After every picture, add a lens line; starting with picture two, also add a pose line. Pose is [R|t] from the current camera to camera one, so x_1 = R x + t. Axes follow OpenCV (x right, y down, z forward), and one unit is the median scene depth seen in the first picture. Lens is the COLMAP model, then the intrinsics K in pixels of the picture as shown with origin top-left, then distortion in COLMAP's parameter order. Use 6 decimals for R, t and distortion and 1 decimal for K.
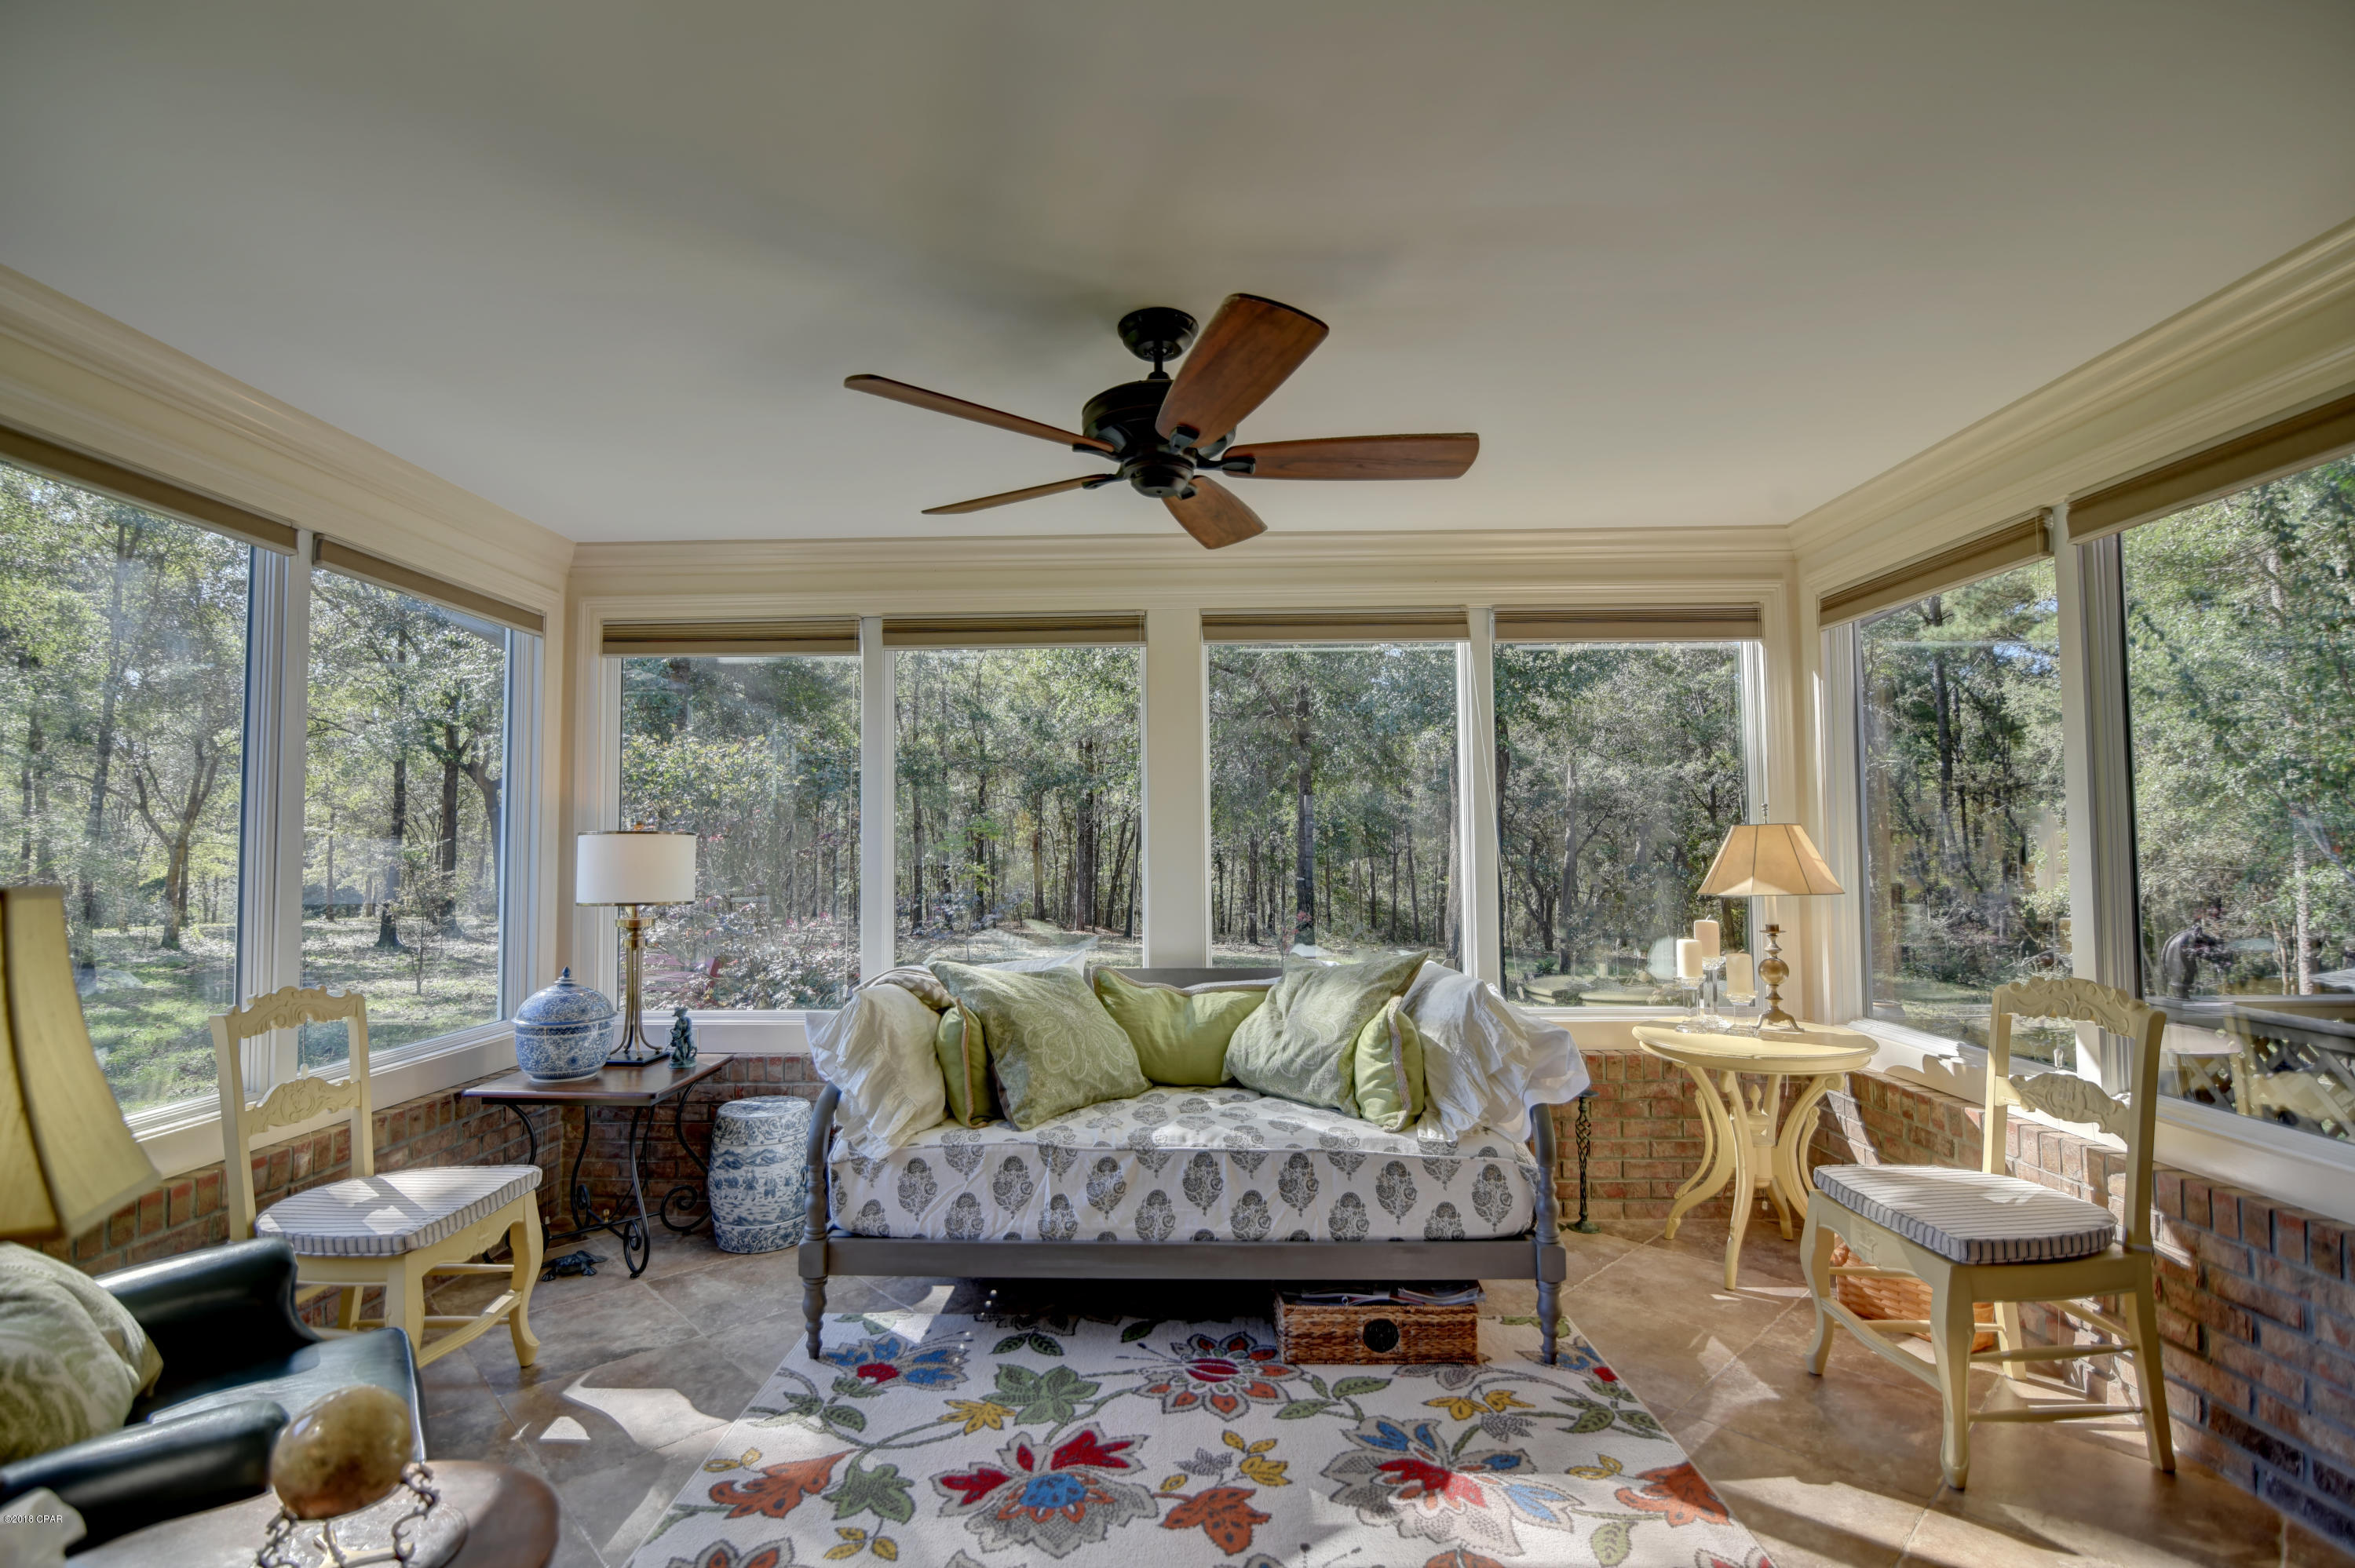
lens RADIAL K [[1087.1, 0, 1157.1], [0, 1087.1, 787.9], [0, 0, 1]] dist [-0.017091, -0.000260]
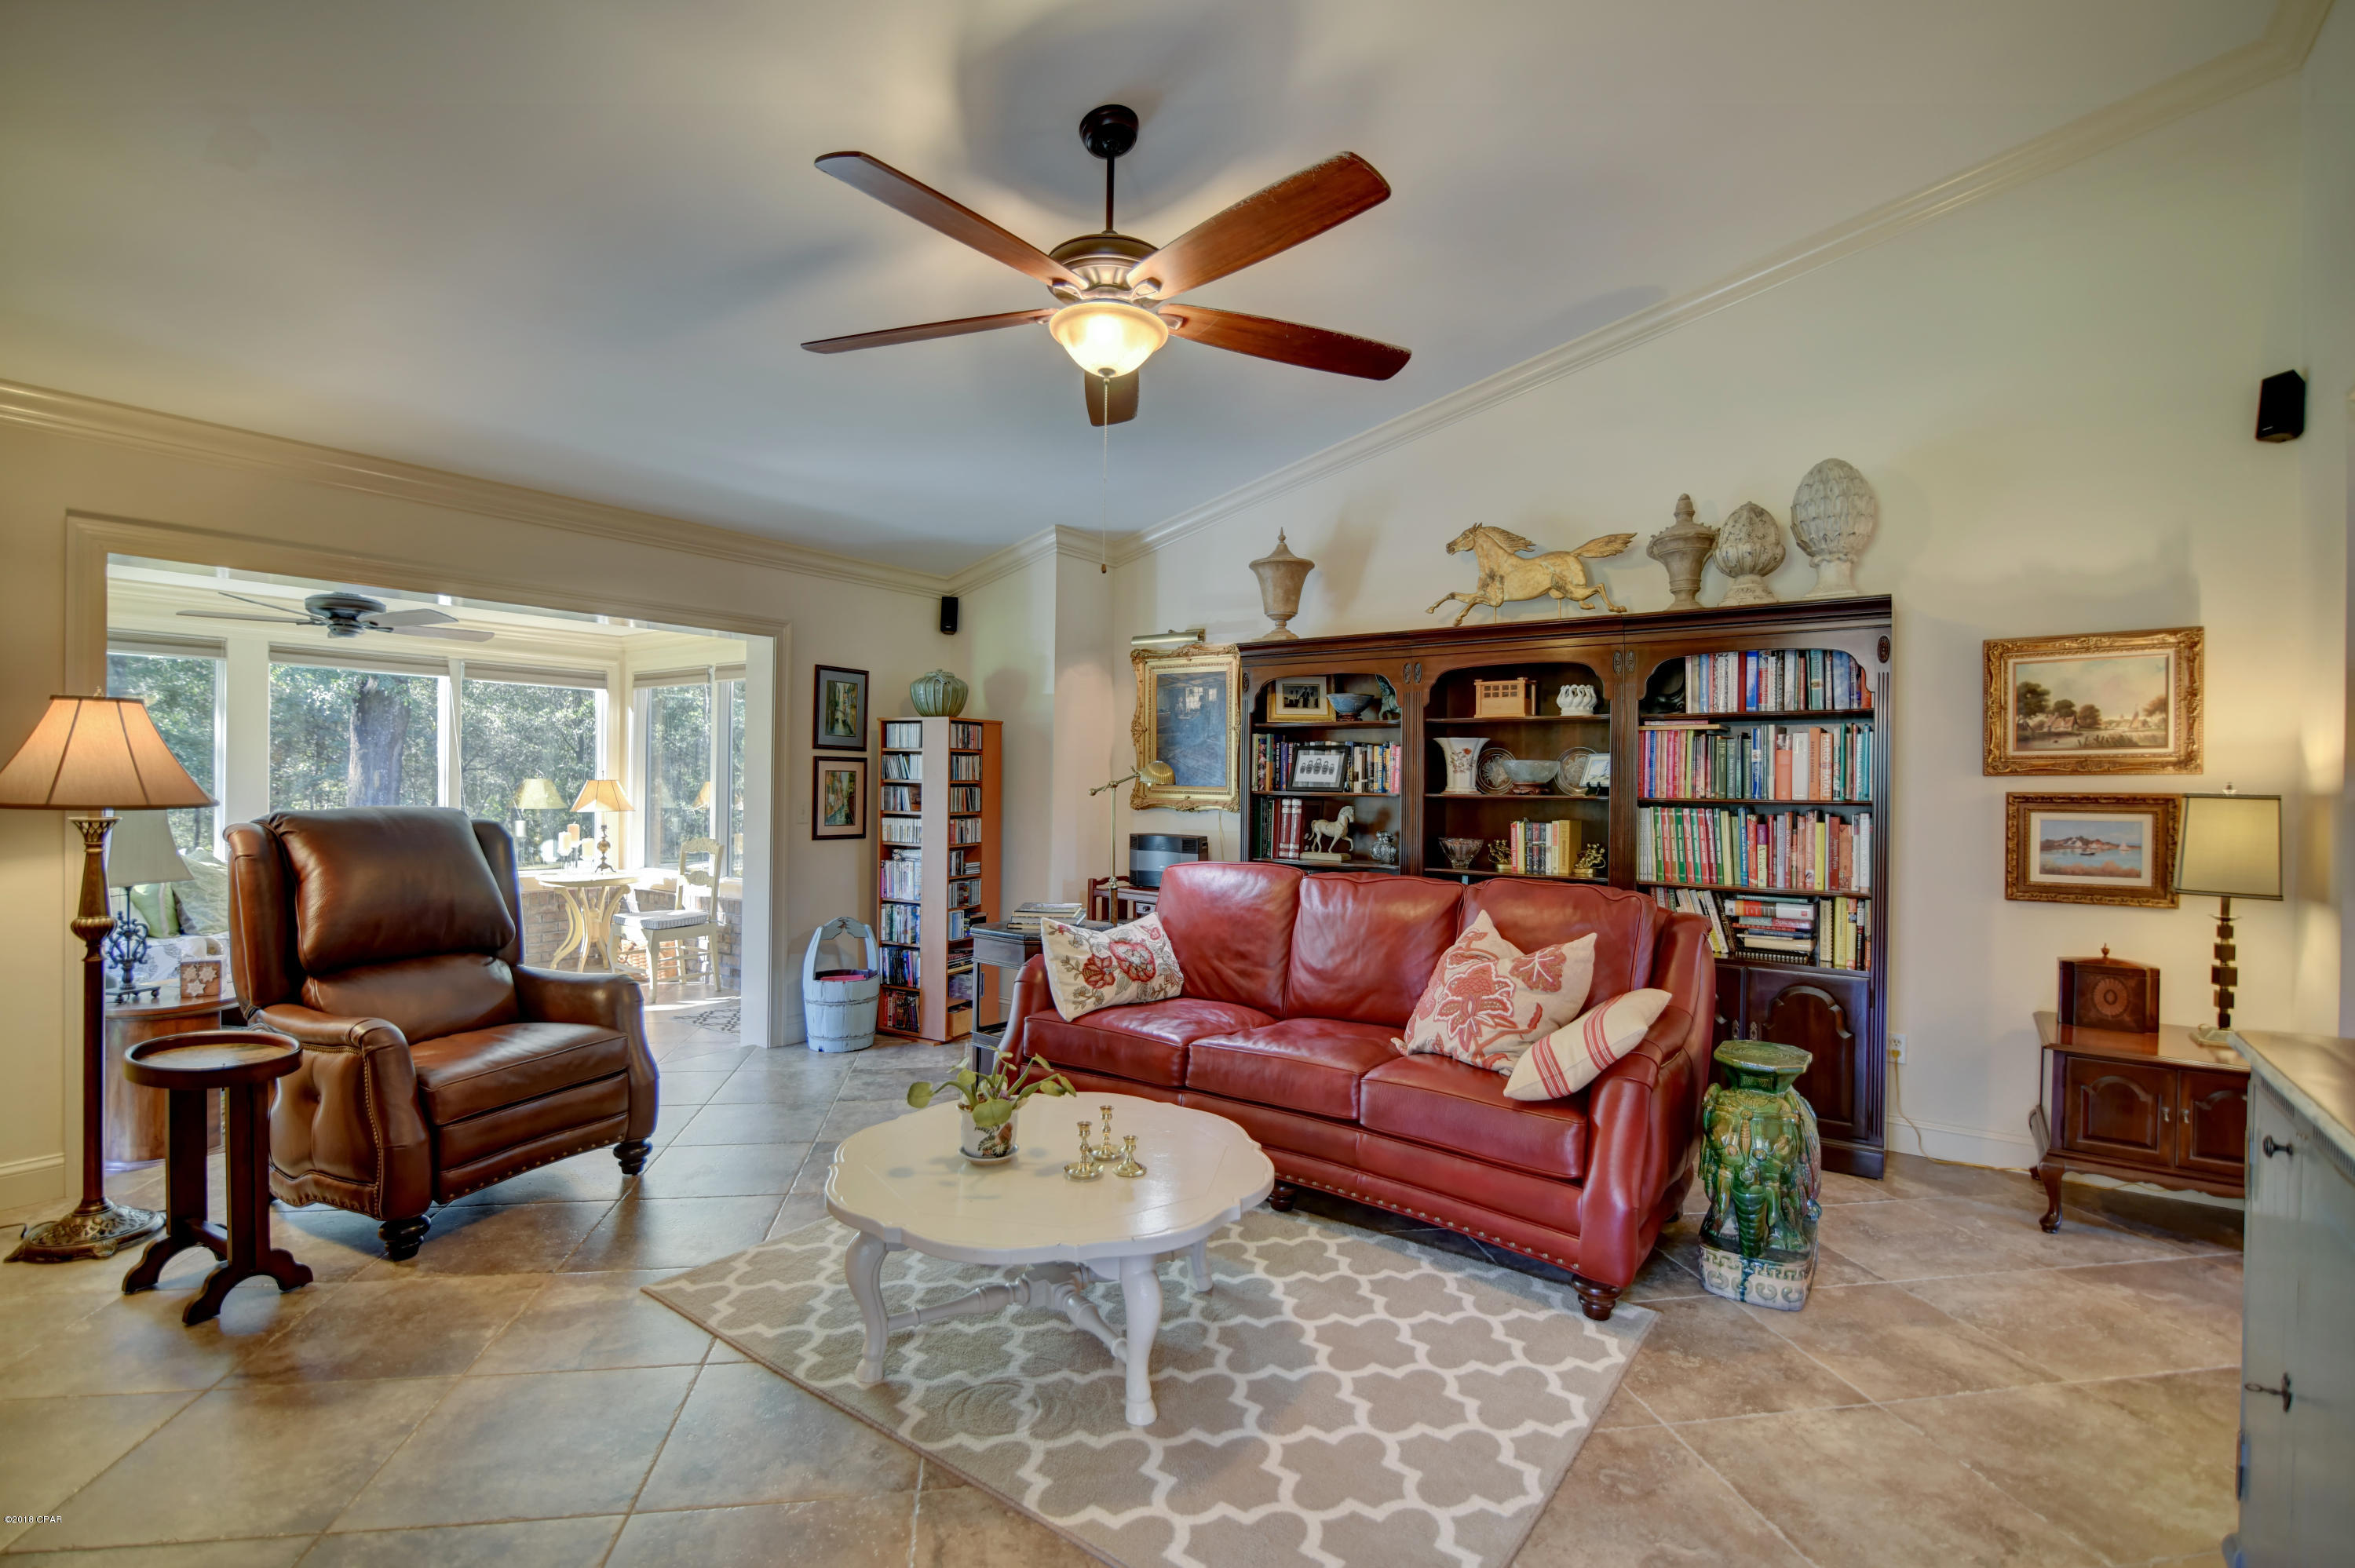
lens RADIAL K [[1087.1, 0, 1171.8], [0, 1087.1, 781.9], [0, 0, 1]] dist [-0.017091, -0.000260]
pose [[0.561434, 0.012913, 0.827420, -0.607860], [-0.057510, 0.998070, 0.023446, -0.079388], [-0.825520, -0.060748, 0.561093, -1.189529]]
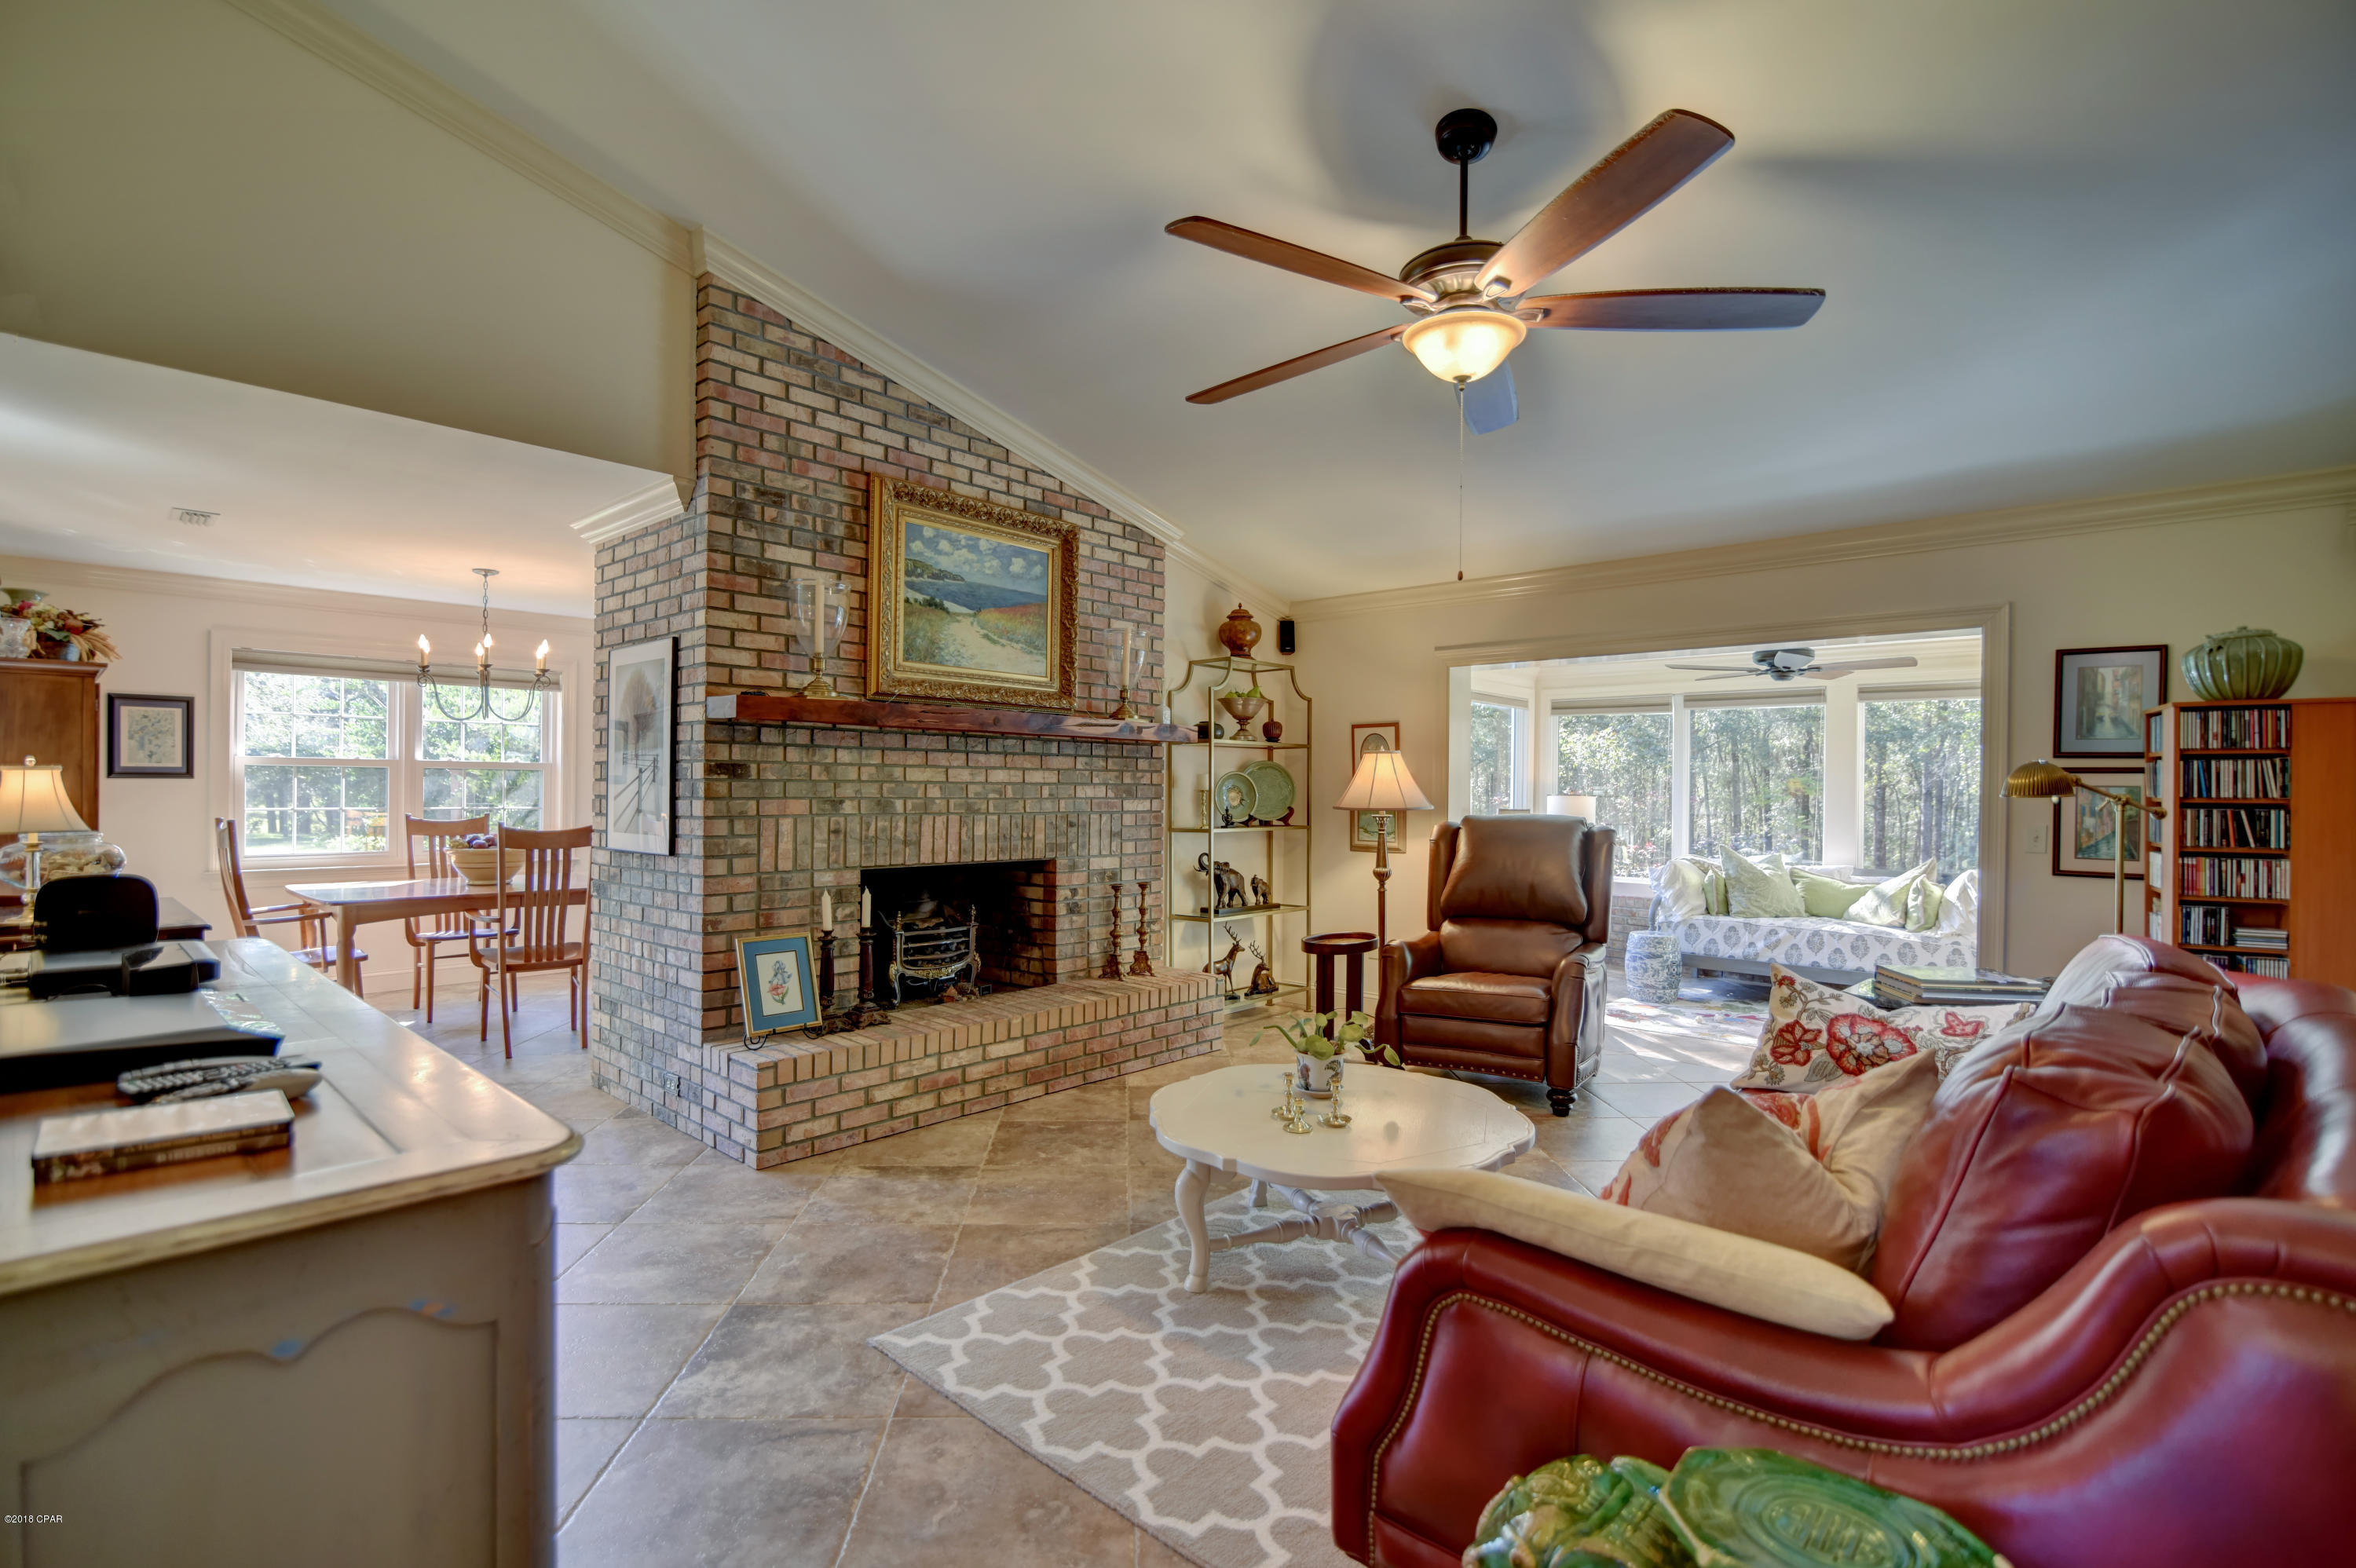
lens RADIAL K [[1087.6, 0, 1164.5], [0, 1087.6, 786.2], [0, 0, 1]] dist [-0.017091, -0.000260]
pose [[0.755612, 0.012852, -0.654893, 0.423168], [0.018420, 0.998995, 0.040857, -0.097512], [0.654760, -0.042935, 0.754616, -1.450771]]
